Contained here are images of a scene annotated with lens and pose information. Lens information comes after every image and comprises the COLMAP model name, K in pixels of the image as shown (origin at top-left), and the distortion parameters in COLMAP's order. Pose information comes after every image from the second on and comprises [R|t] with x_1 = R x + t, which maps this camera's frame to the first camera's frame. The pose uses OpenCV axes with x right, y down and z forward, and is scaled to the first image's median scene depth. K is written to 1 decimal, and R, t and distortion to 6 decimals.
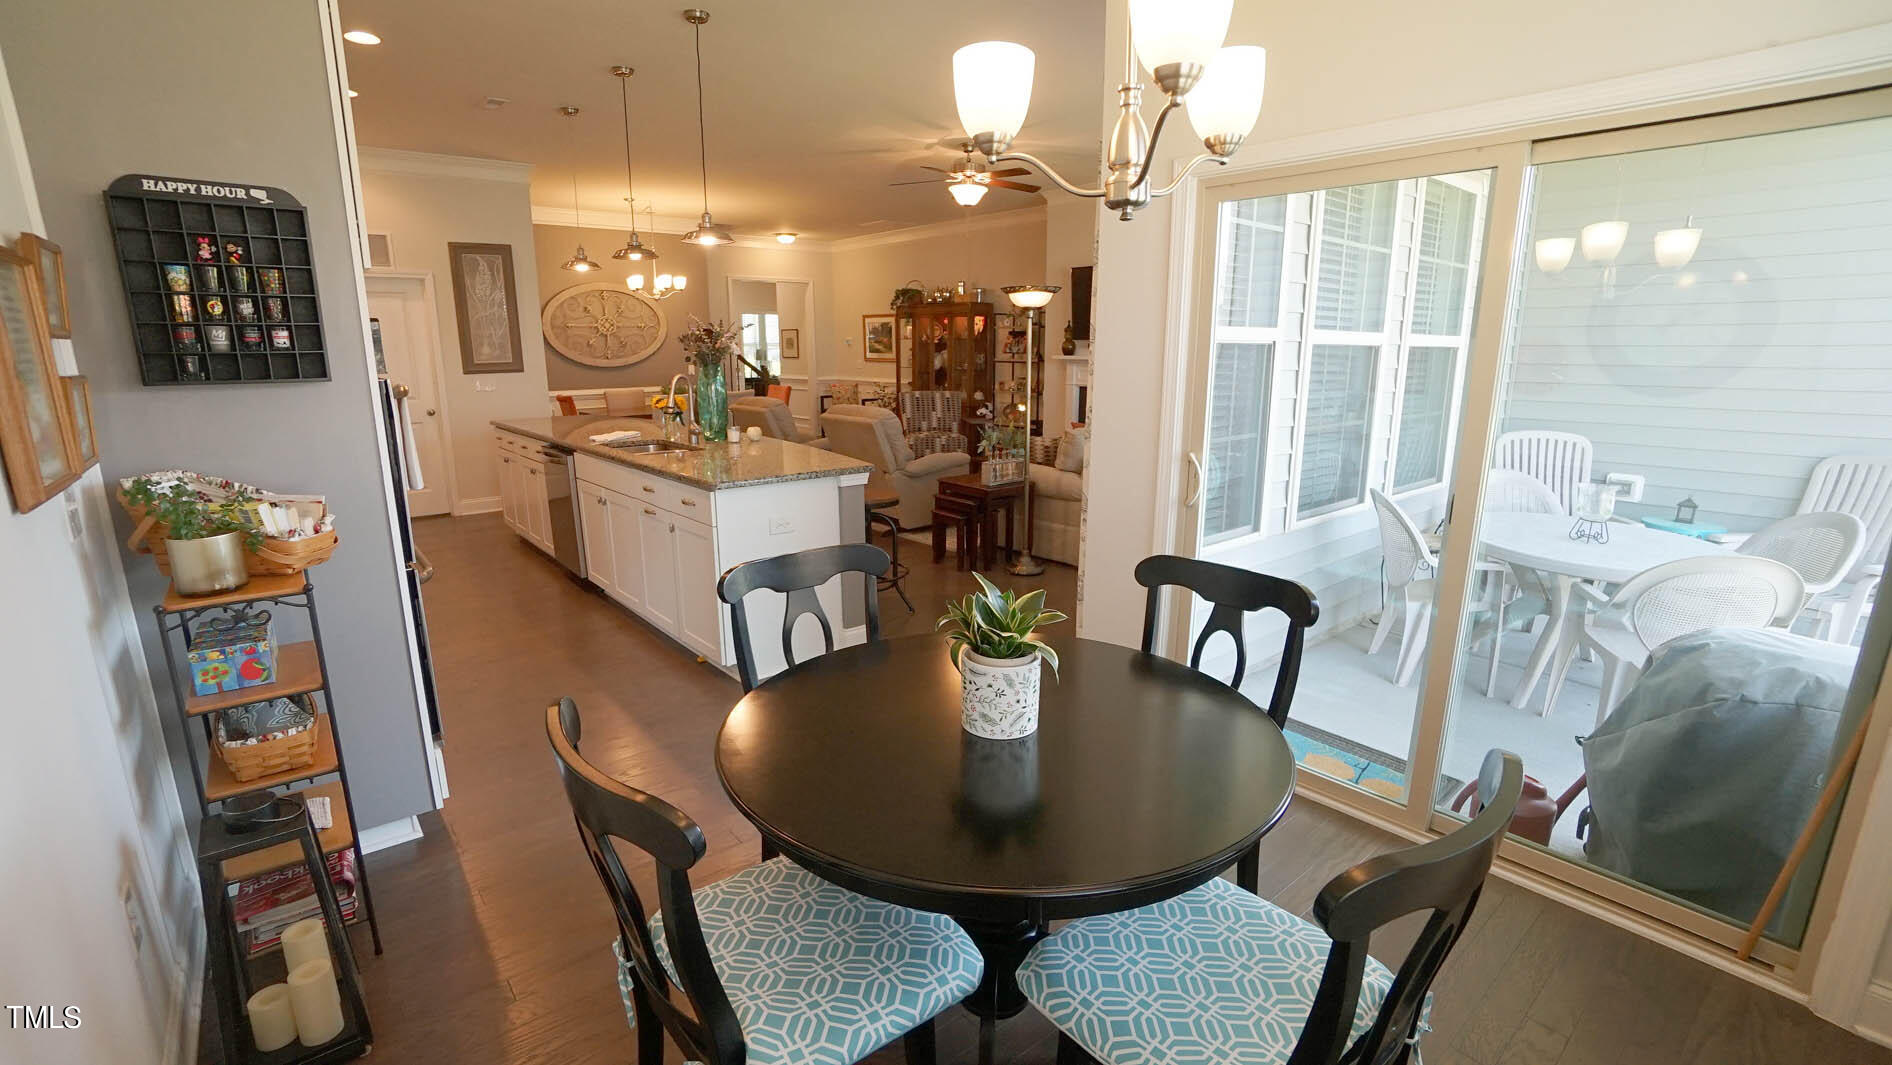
lens RADIAL K [[842.5, 0, 934.5], [0, 842.5, 541.4], [0, 0, 1]] dist [-0.061751, 0.021182]
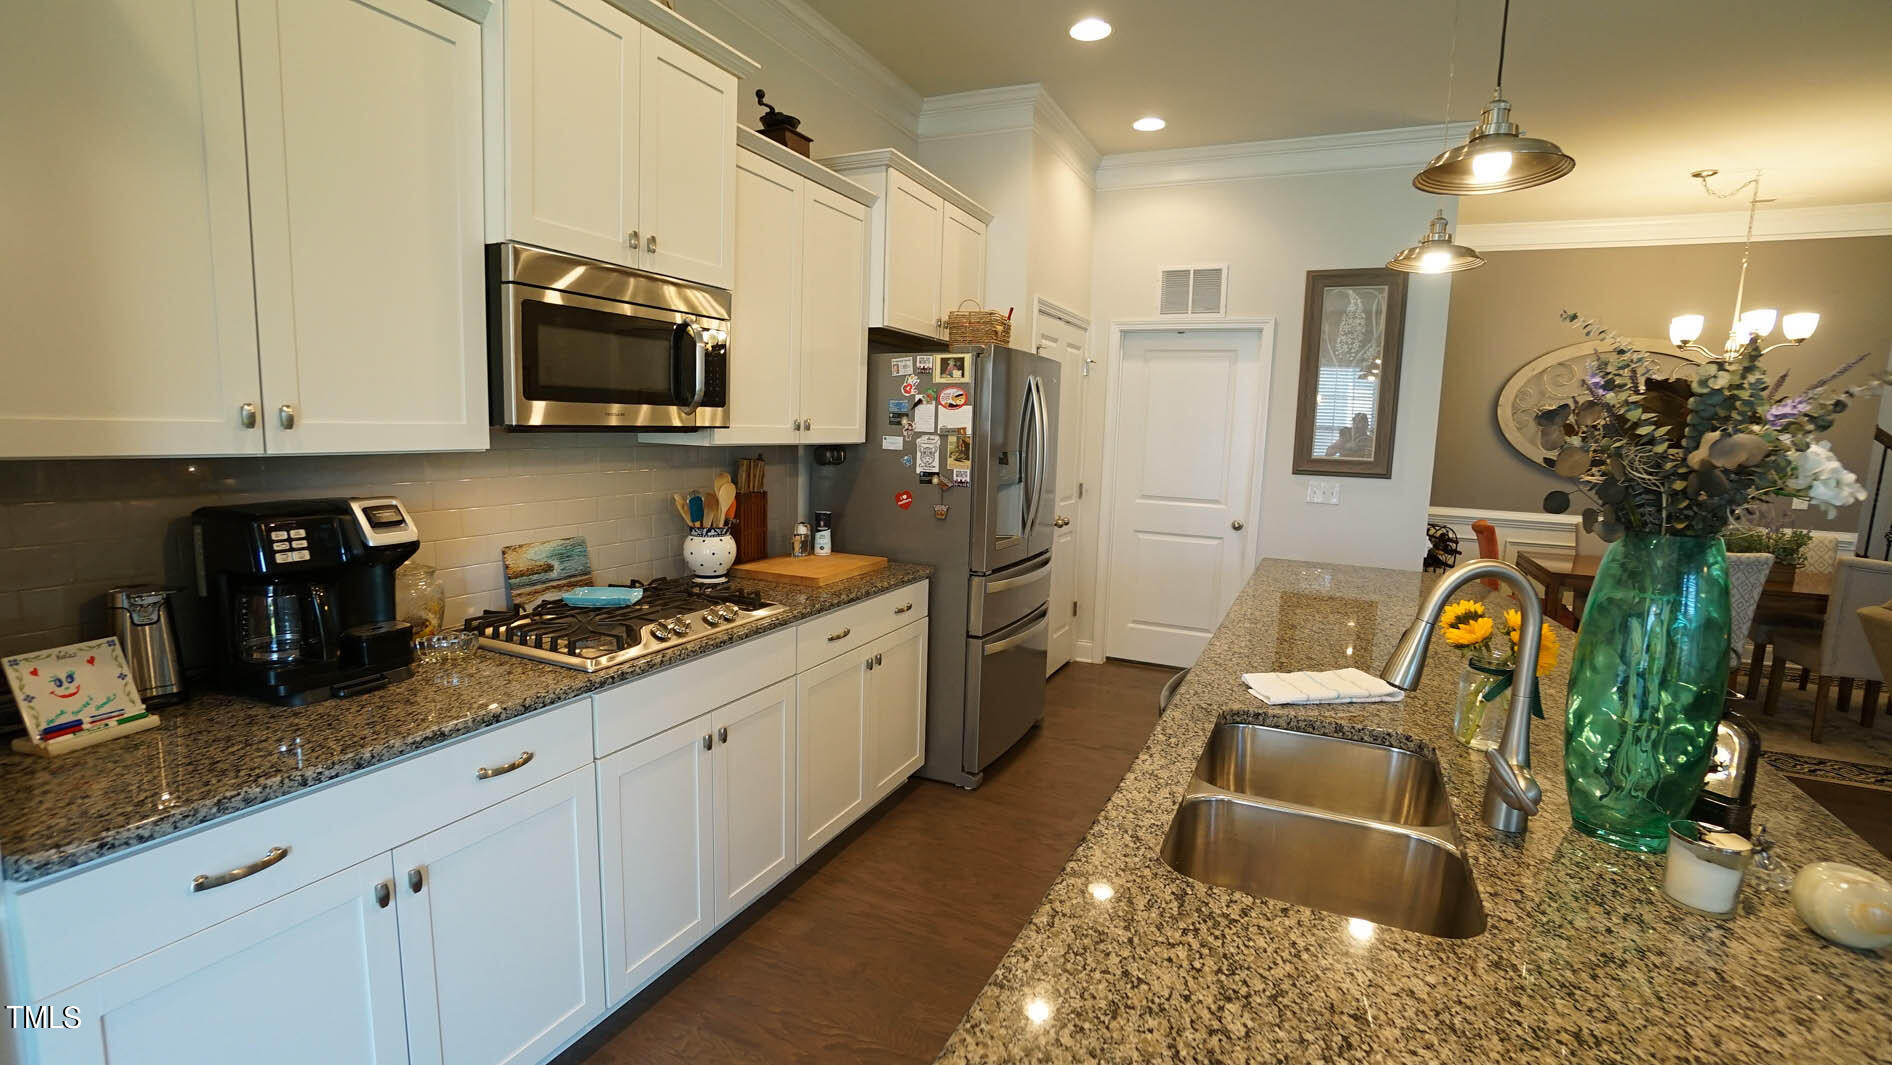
lens RADIAL K [[842.5, 0, 934.5], [0, 842.5, 541.4], [0, 0, 1]] dist [-0.061751, 0.021182]
pose [[0.419056, 0.142120, -0.896769, -0.099613], [-0.237820, 0.970372, 0.042653, -0.112679], [0.876261, 0.195395, 0.440439, 0.480728]]
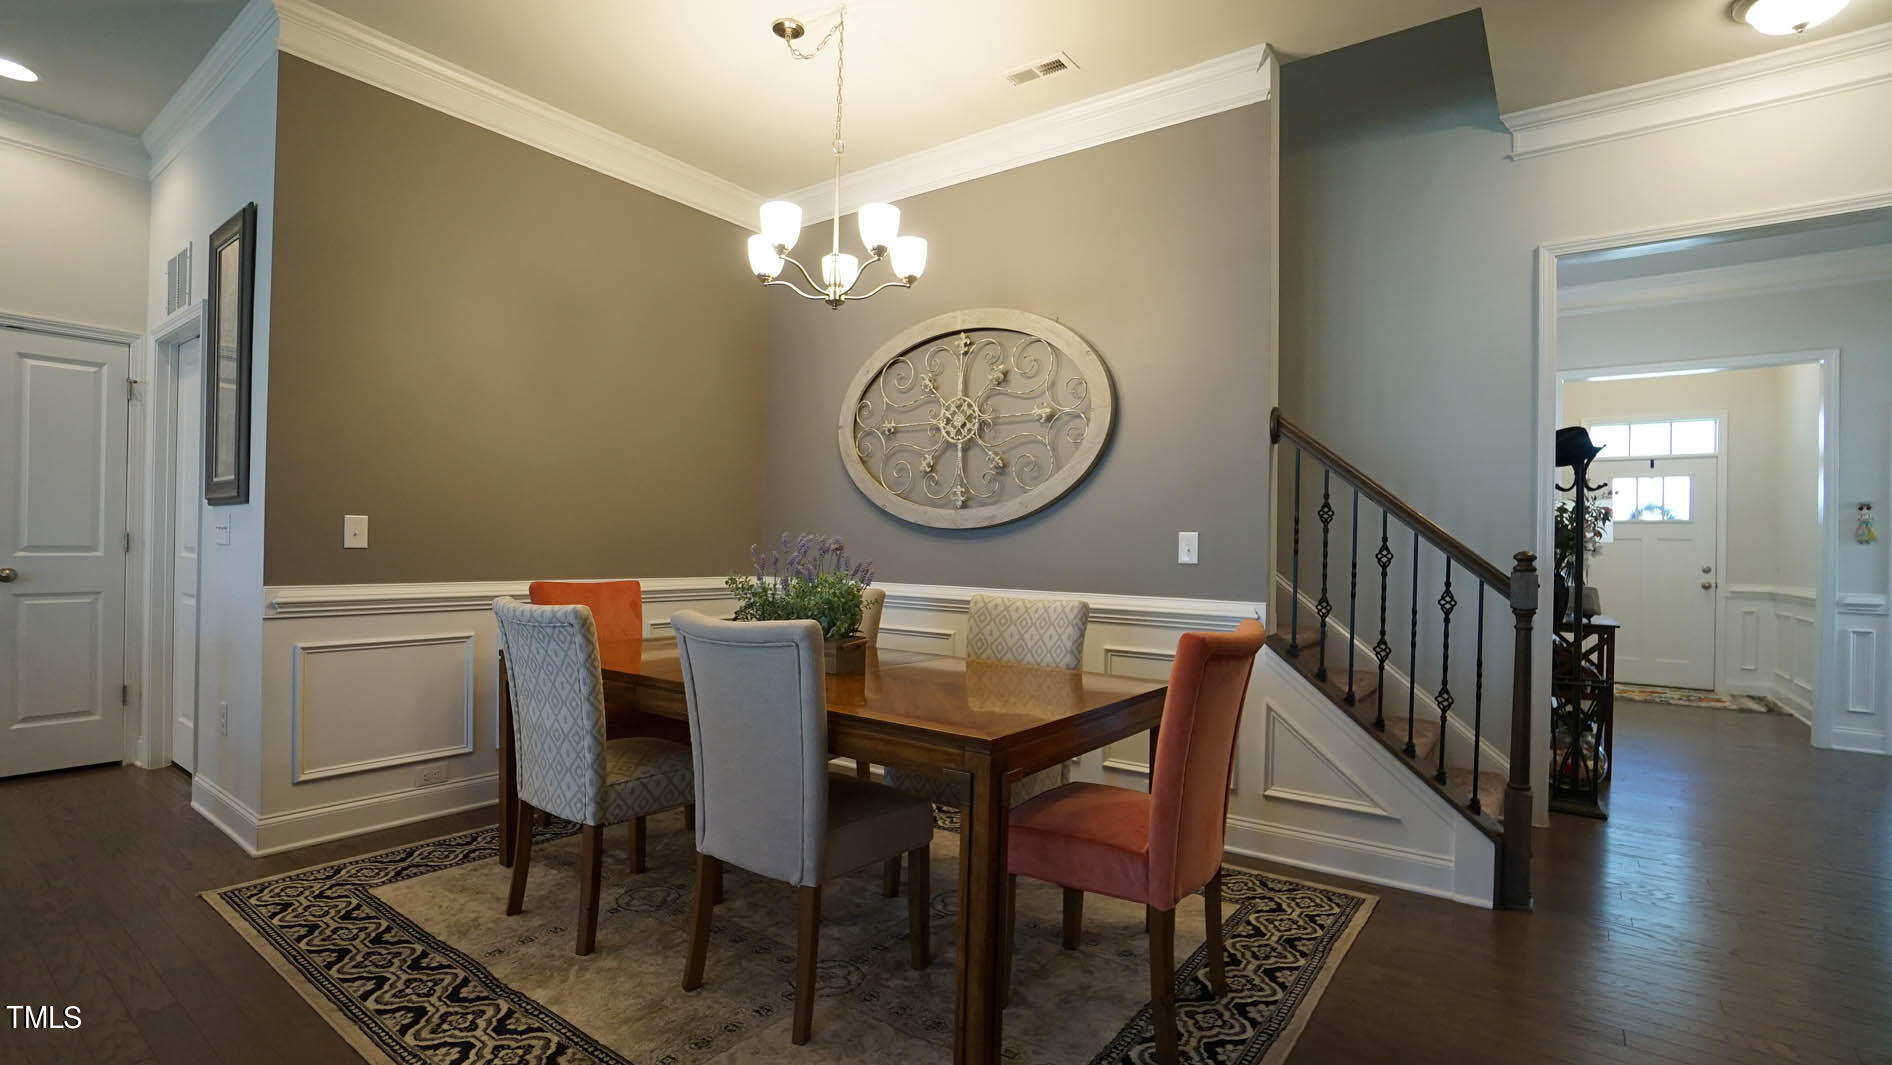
lens RADIAL K [[838.6, 0, 950.6], [0, 838.6, 549.1], [0, 0, 1]] dist [-0.051284, 0.011704]
pose [[0.244061, 0.010461, -0.969704, -0.030808], [-0.241306, 0.969146, -0.050278, -0.255315], [0.939258, 0.246266, 0.239055, 1.284827]]
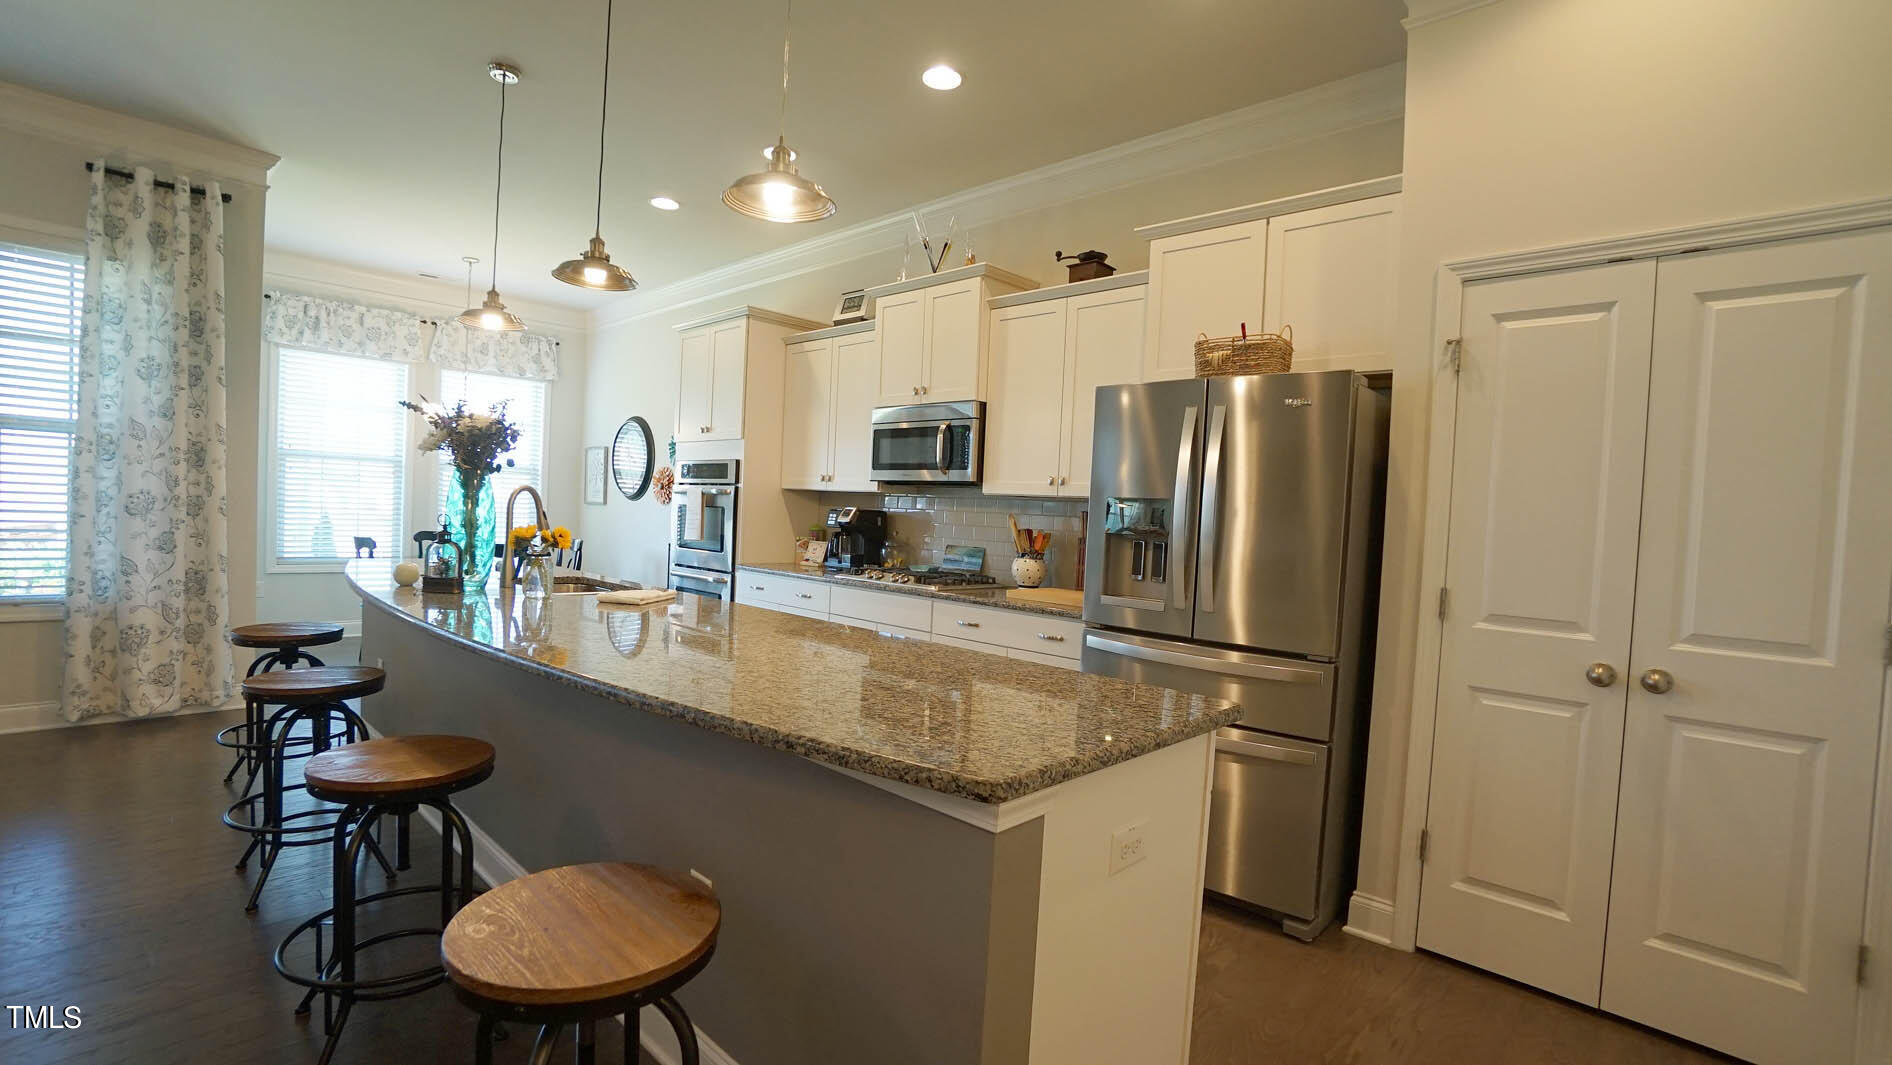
lens RADIAL K [[842.5, 0, 934.5], [0, 842.5, 541.4], [0, 0, 1]] dist [-0.061751, 0.021182]
pose [[-0.992205, -0.047032, -0.115401, -0.361898], [-0.075414, 0.963840, 0.255588, -0.226546], [0.099208, 0.262298, -0.959874, 1.096809]]
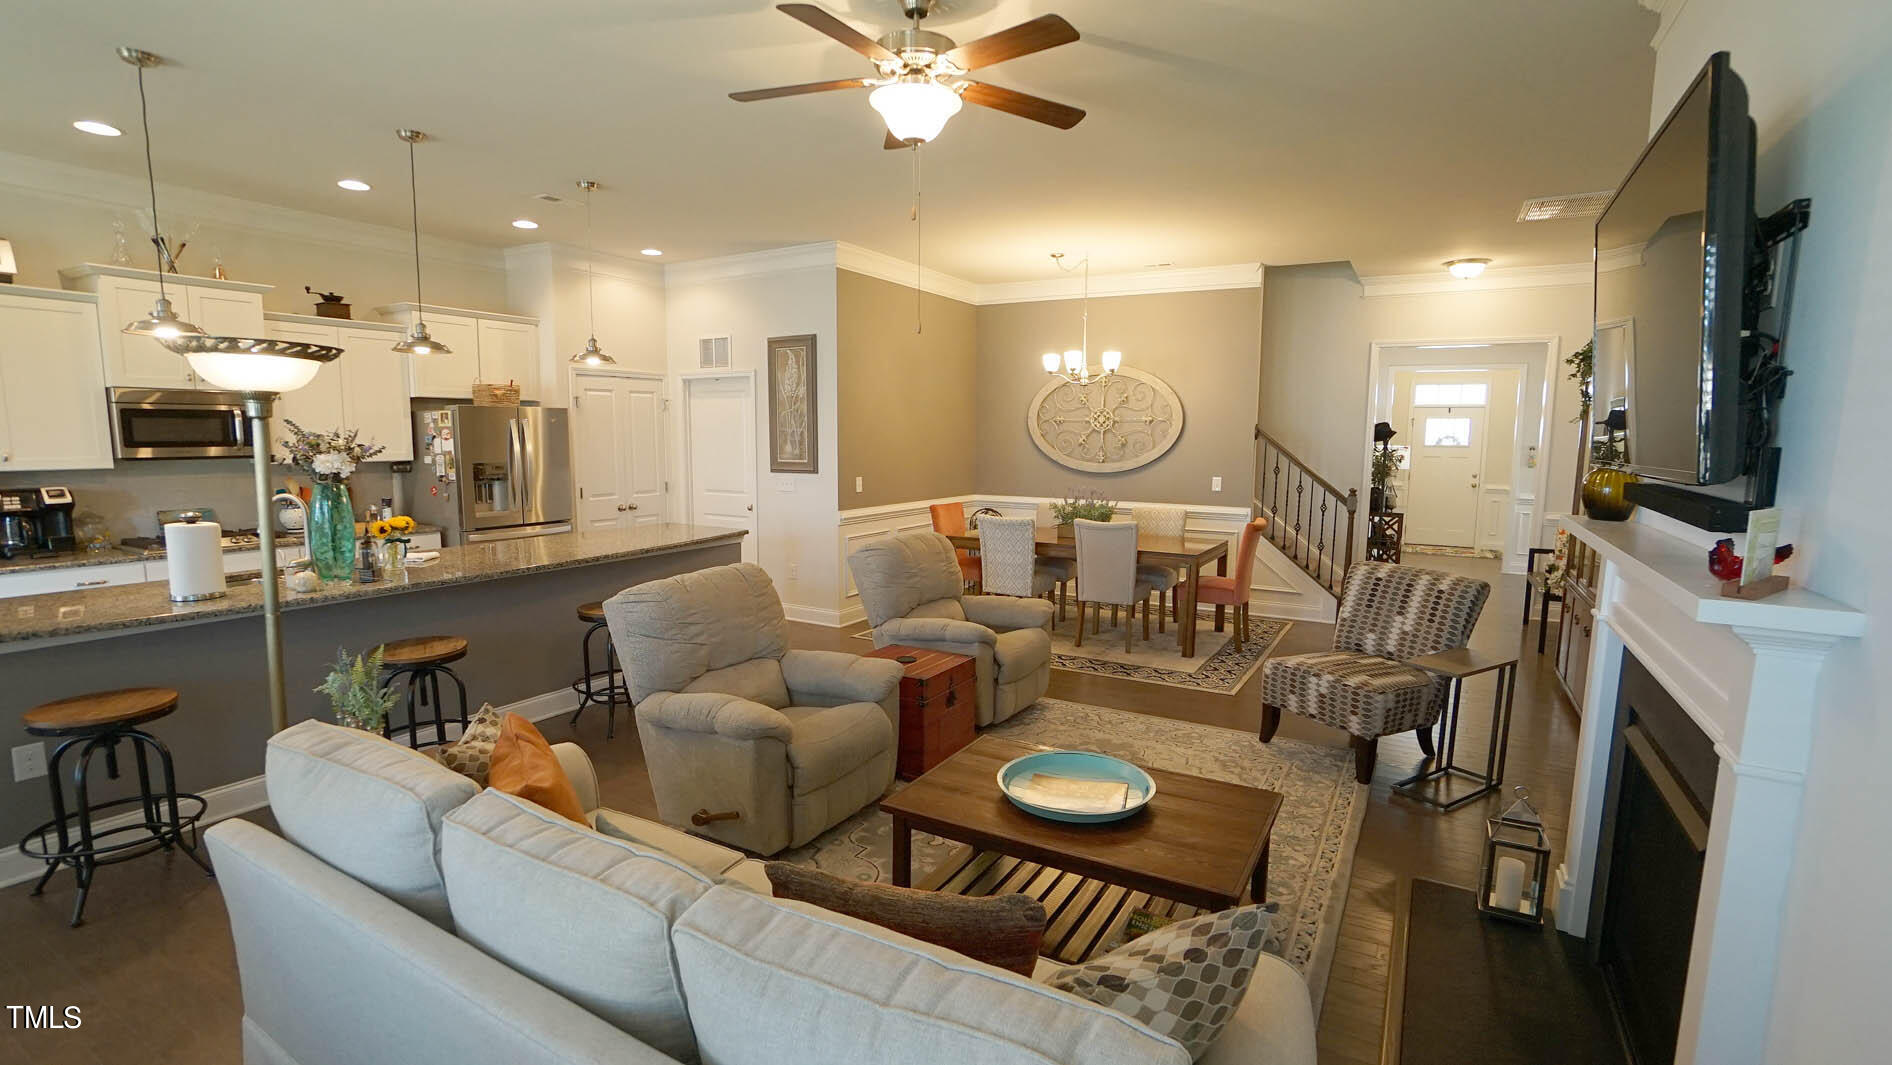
lens RADIAL K [[842.5, 0, 934.5], [0, 842.5, 541.4], [0, 0, 1]] dist [-0.061751, 0.021182]
pose [[0.341892, 0.127909, -0.930994, 0.417143], [-0.223684, 0.973296, 0.051576, -0.215863], [0.912730, 0.190615, 0.361373, 0.832298]]
